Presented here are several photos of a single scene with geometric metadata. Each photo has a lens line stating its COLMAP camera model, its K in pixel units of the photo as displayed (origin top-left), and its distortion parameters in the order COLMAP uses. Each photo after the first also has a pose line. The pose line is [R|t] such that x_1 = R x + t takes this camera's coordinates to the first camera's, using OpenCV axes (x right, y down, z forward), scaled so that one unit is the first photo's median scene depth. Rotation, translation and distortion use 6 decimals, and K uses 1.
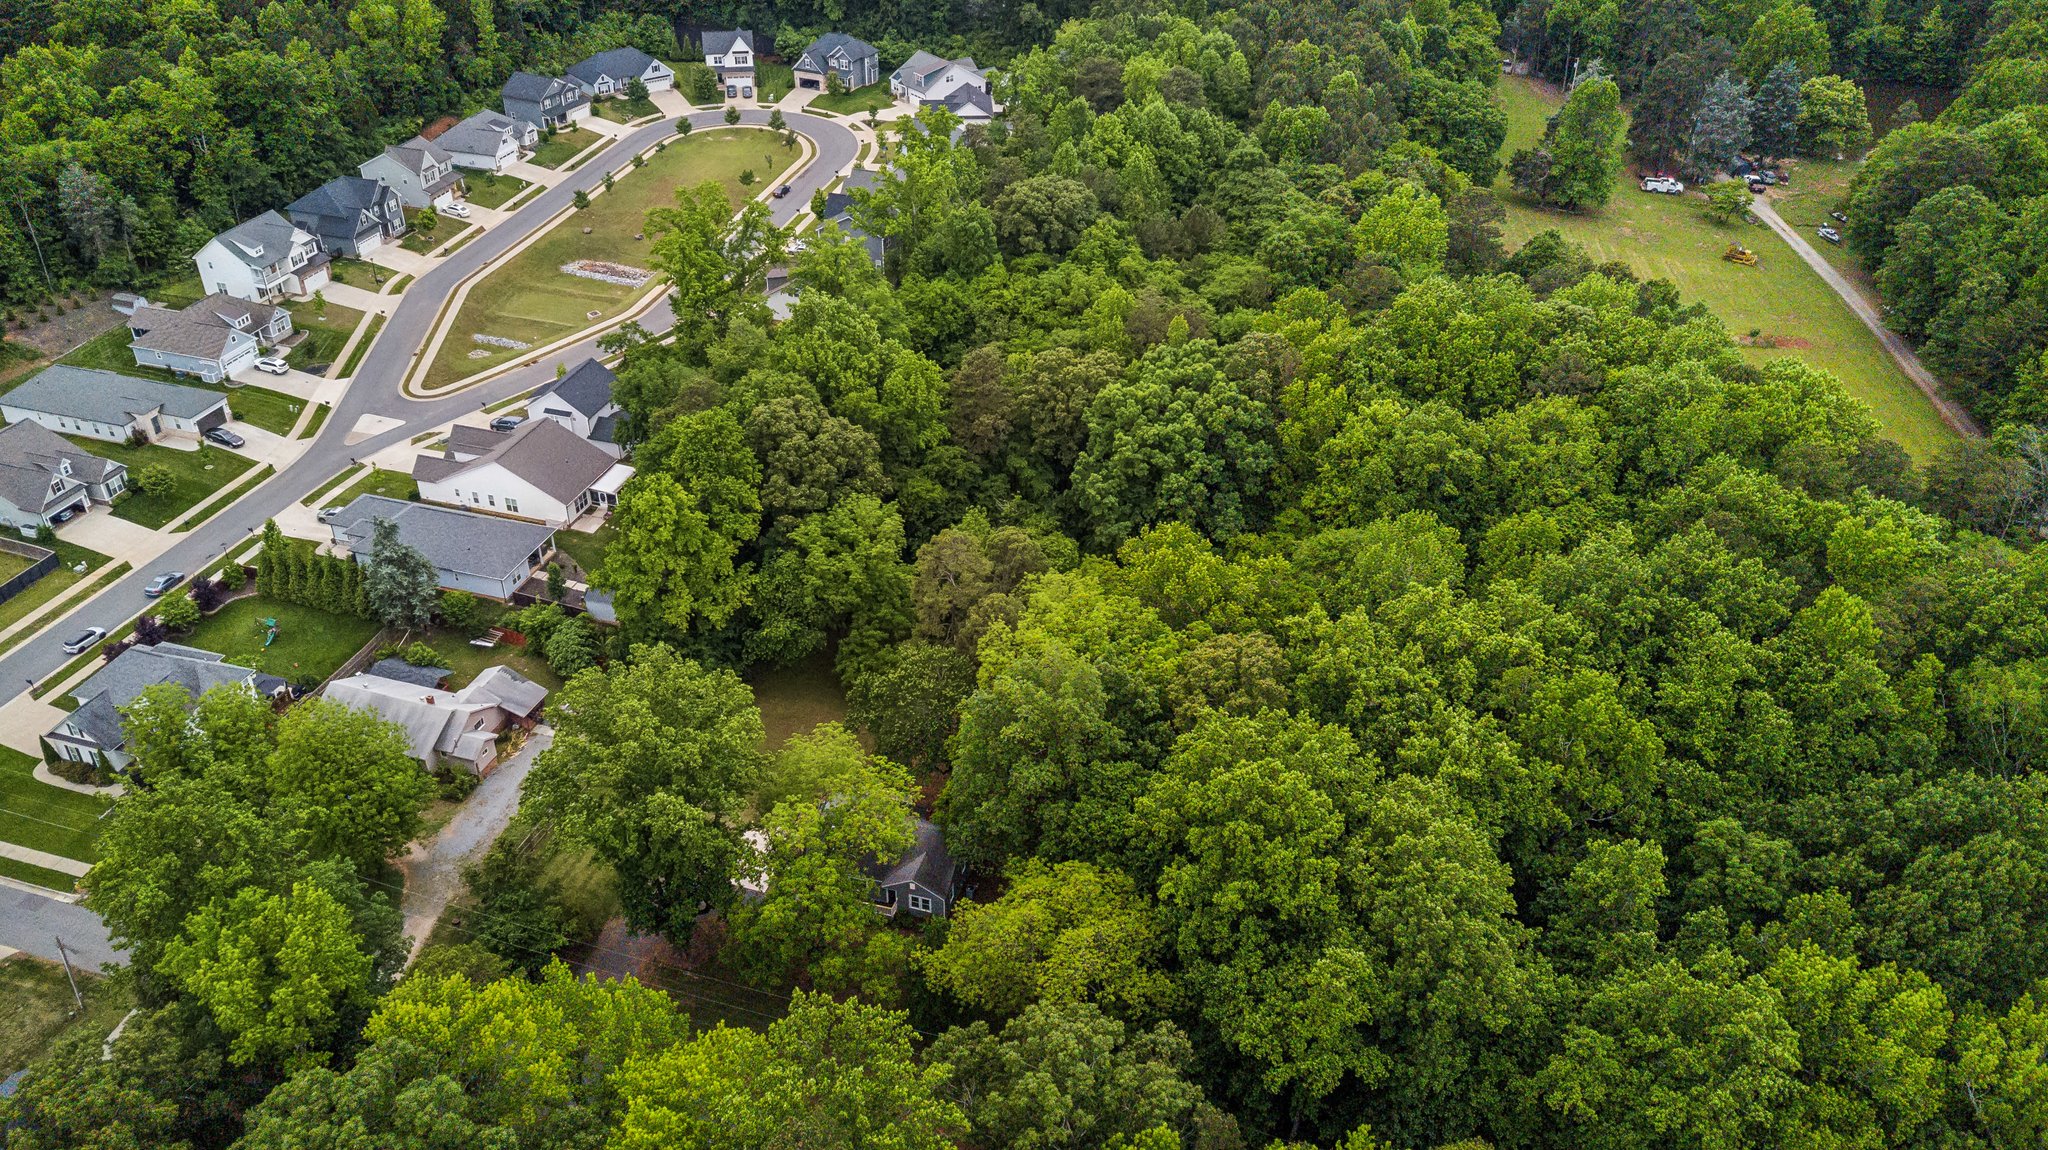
lens RADIAL K [[1573.6, 0, 1024.0], [0, 1573.6, 575.0], [0, 0, 1]] dist [-0.003891, 0.054981]
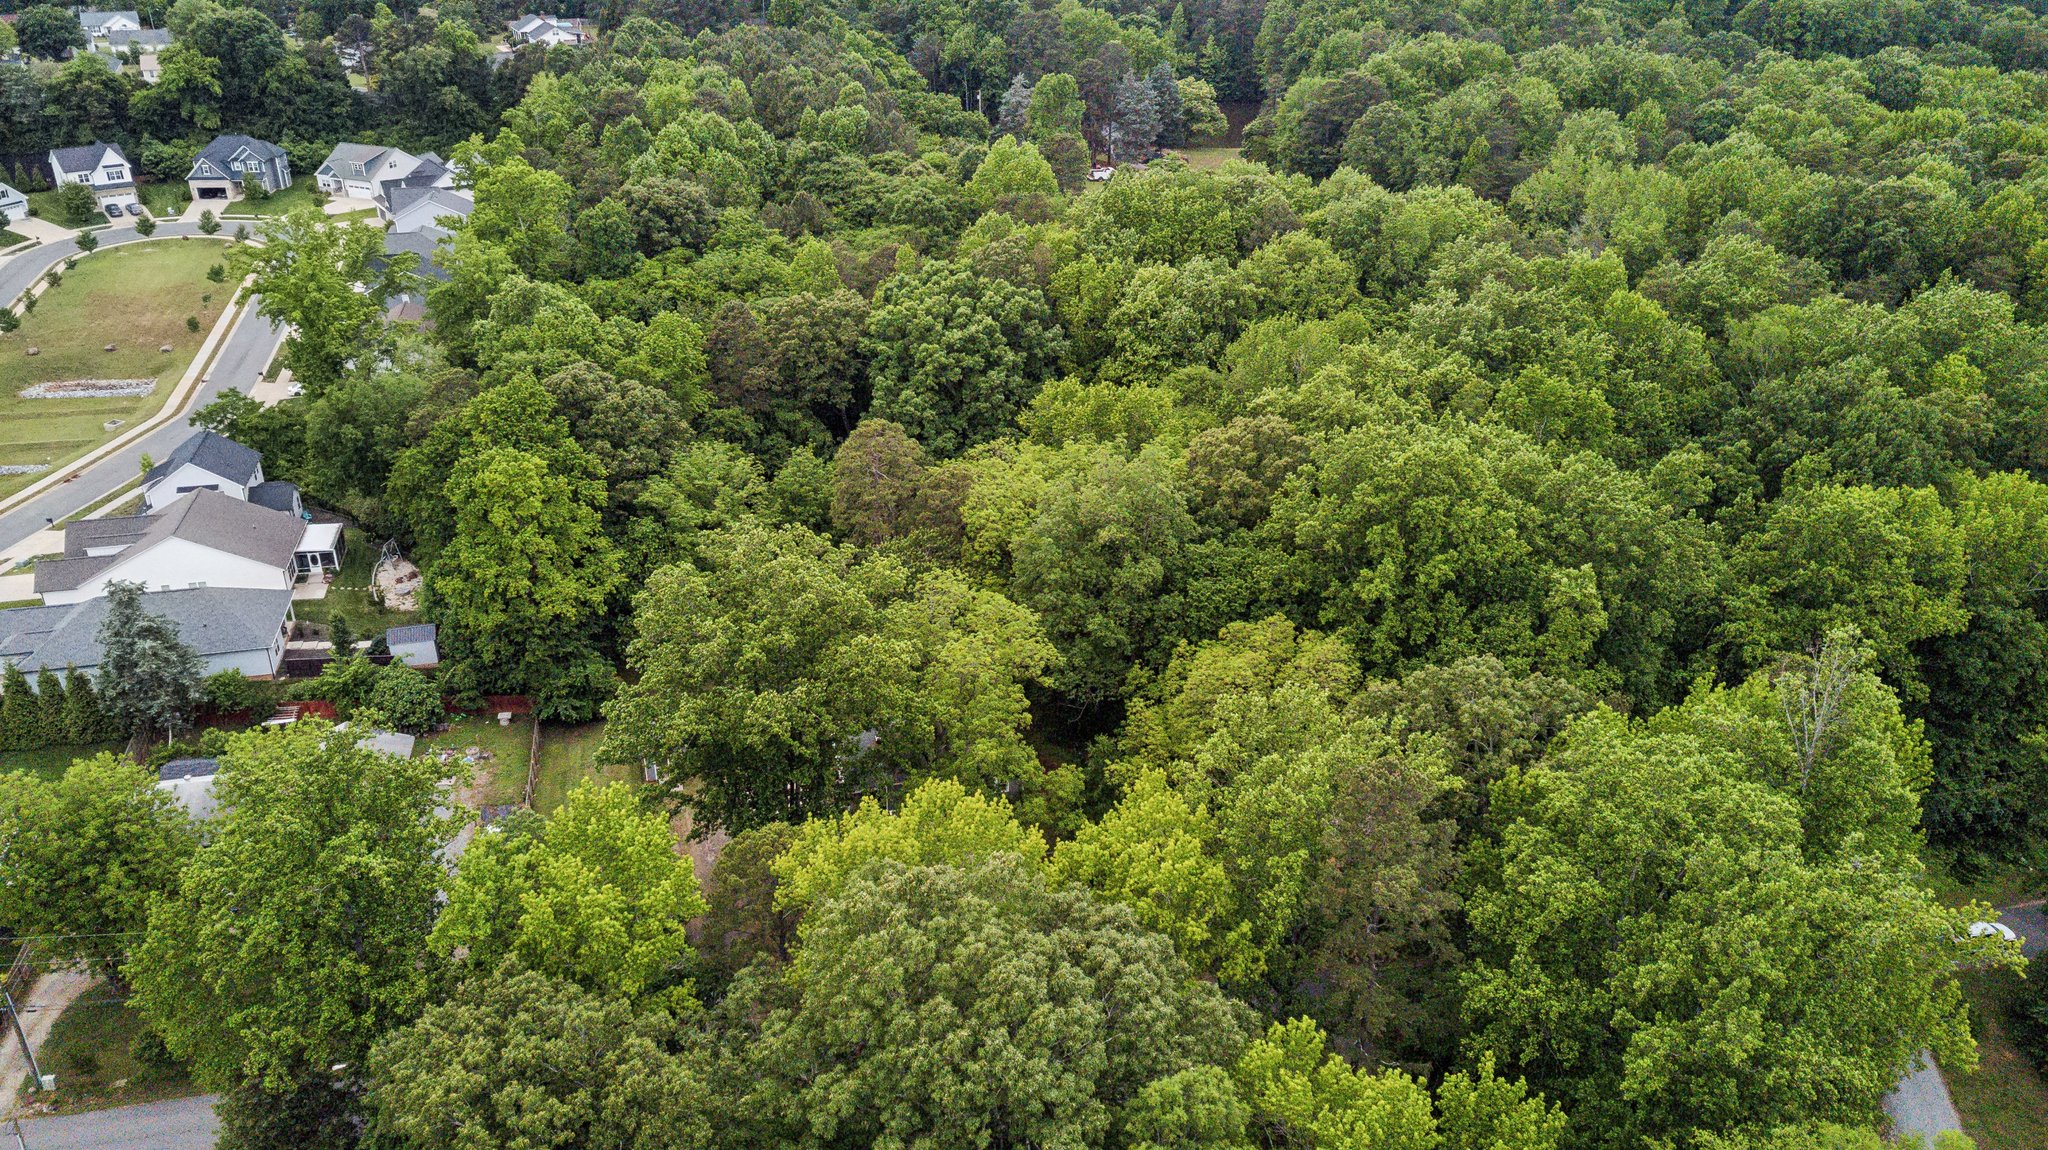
lens RADIAL K [[1573.6, 0, 1024.0], [0, 1573.6, 575.0], [0, 0, 1]] dist [-0.003891, 0.054981]
pose [[0.868405, -0.226191, 0.441259, -0.262427], [0.276108, 0.959750, -0.051413, 0.086251], [-0.411870, 0.166483, 0.895906, 0.099477]]
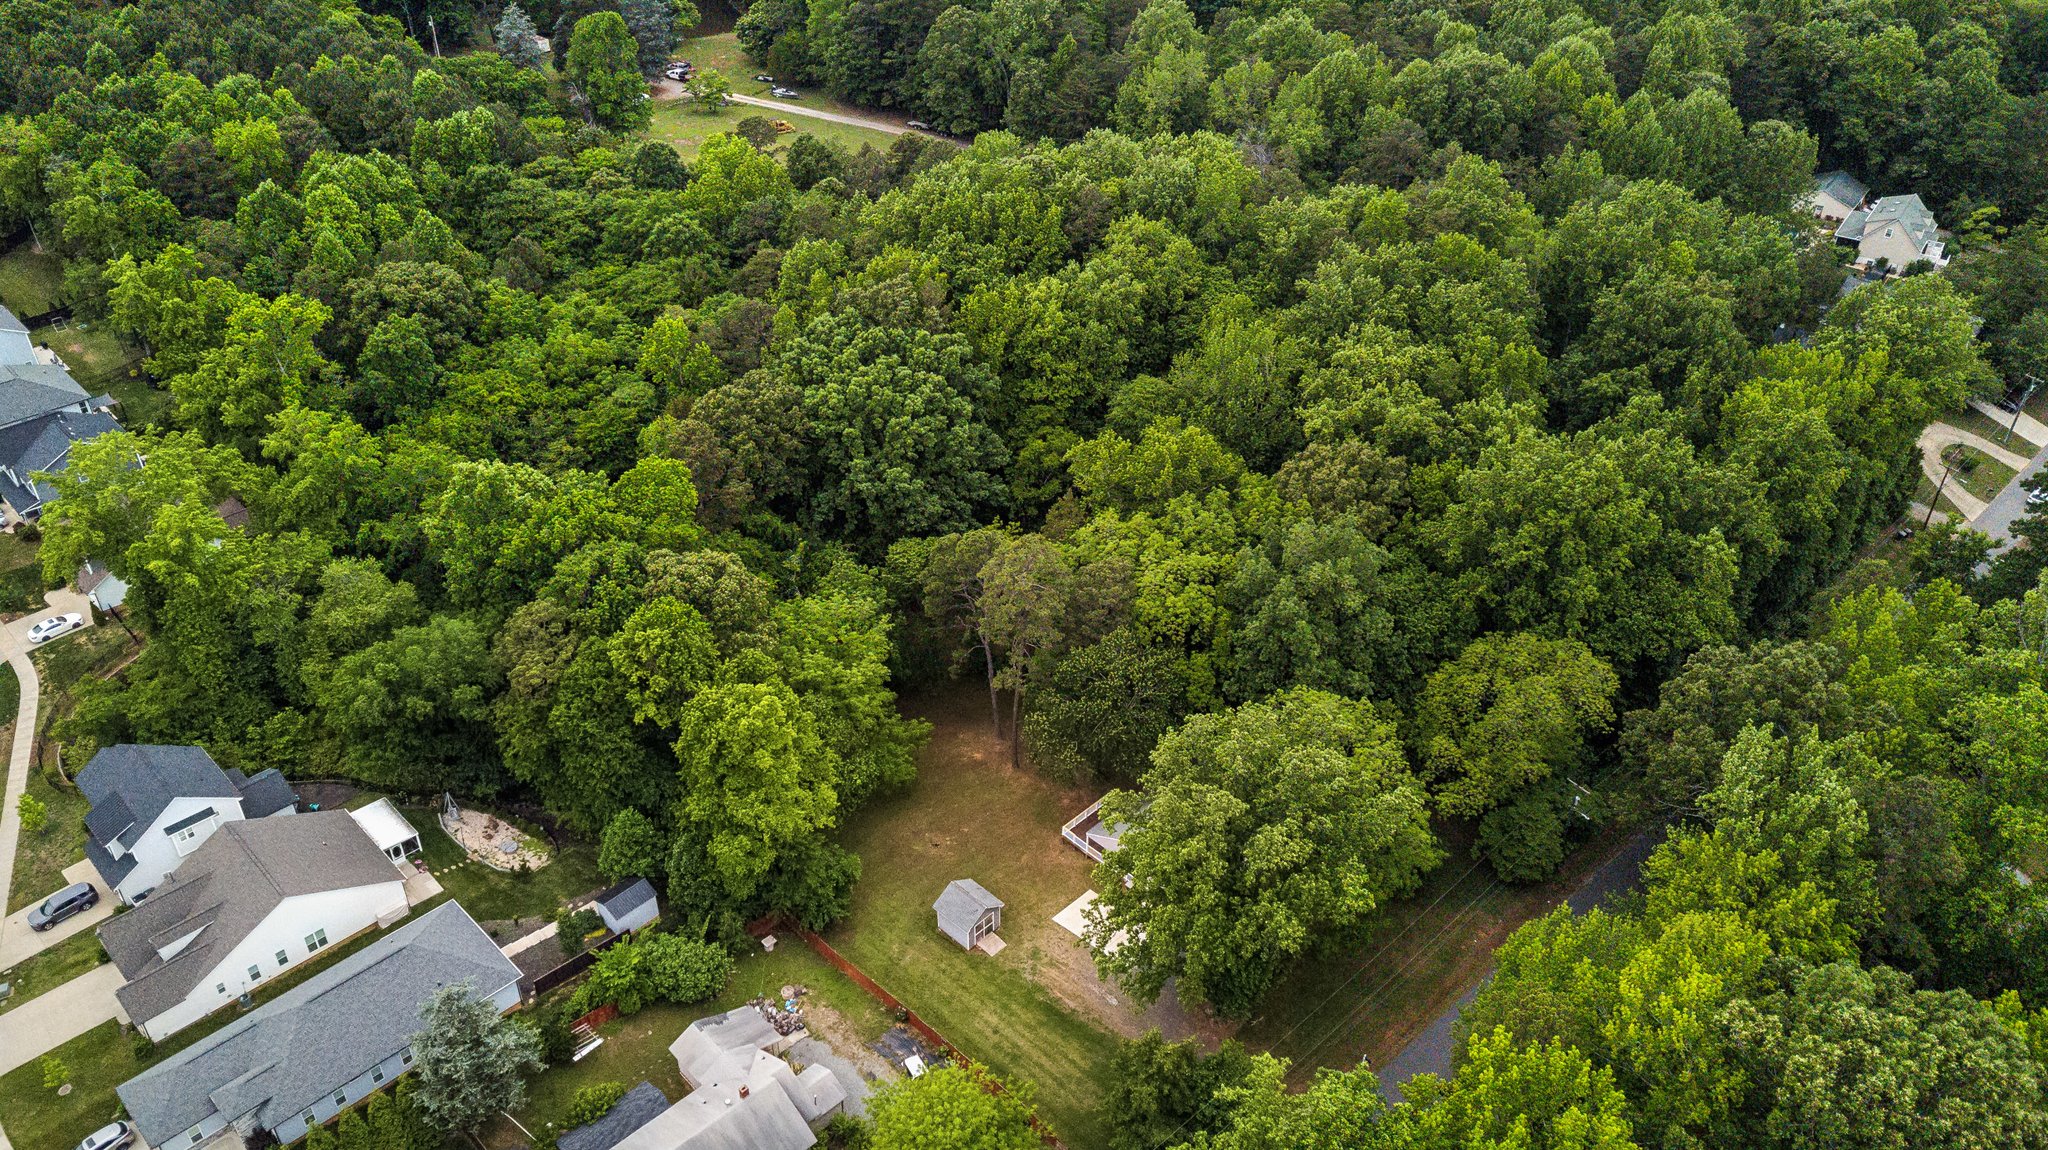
lens RADIAL K [[1541.4, 0, 1095.7], [0, 1541.4, 574.7], [0, 0, 1]] dist [-0.000838, 0.002031]
pose [[0.461238, -0.516167, 0.721686, -0.475137], [0.479847, 0.829276, 0.286442, -0.170616], [-0.746329, 0.214180, 0.630175, 0.246307]]
